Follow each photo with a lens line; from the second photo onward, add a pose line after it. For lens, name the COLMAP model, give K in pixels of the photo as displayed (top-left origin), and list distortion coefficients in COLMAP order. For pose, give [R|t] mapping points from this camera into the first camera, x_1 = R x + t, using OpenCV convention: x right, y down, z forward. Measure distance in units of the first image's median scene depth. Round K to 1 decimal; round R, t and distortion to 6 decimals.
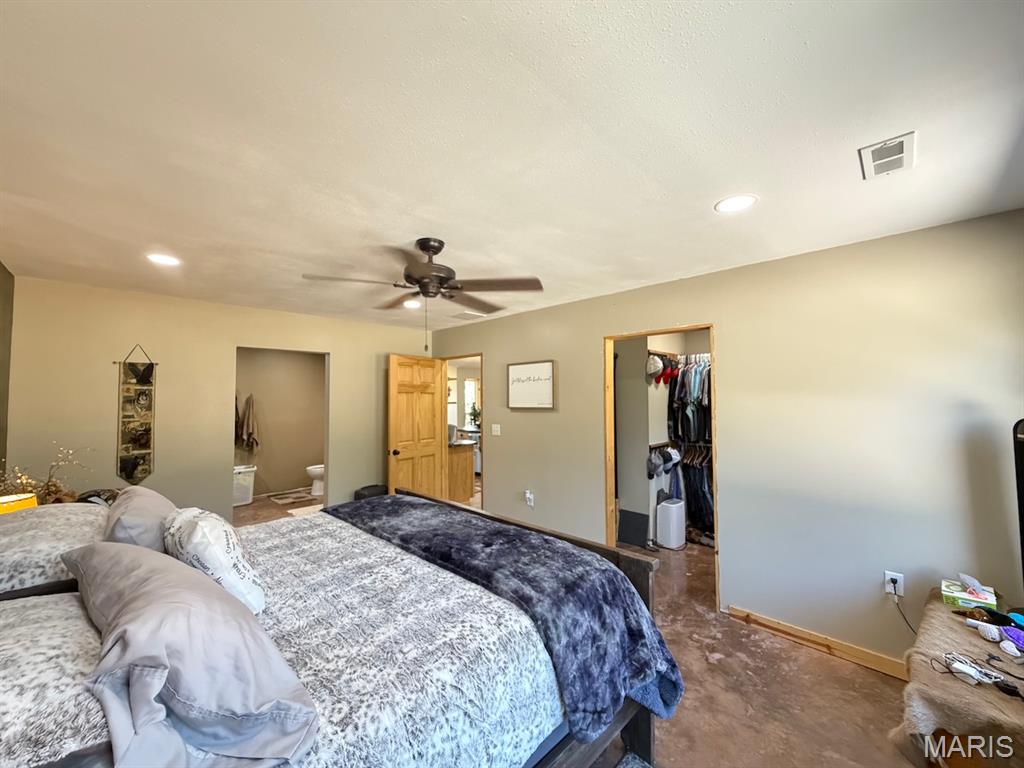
lens RADIAL K [[409.0, 0, 511.5], [0, 409.0, 383.0], [0, 0, 1]] dist [-0.001047, 0.000124]
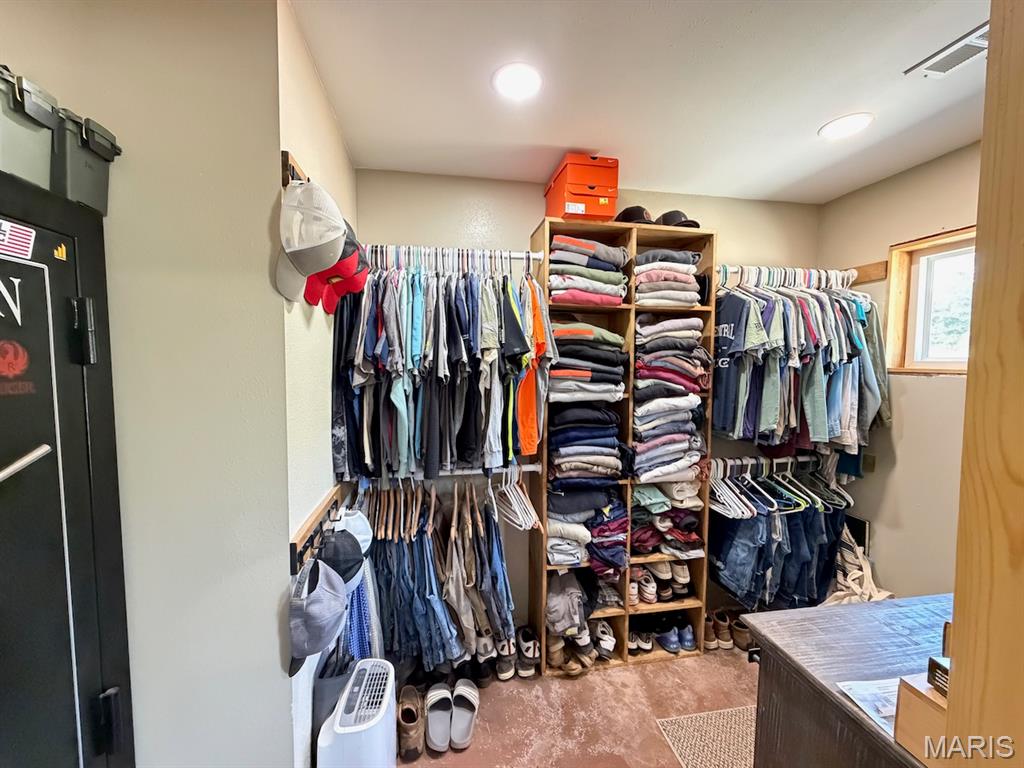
lens RADIAL K [[409.0, 0, 511.6], [0, 409.0, 382.0], [0, 0, 1]] dist [-0.001047, 0.000124]
pose [[0.582687, -0.042055, 0.811608, 0.209601], [-0.038259, 0.996134, 0.079084, 0.025992], [-0.811795, -0.077132, 0.578825, 0.722088]]
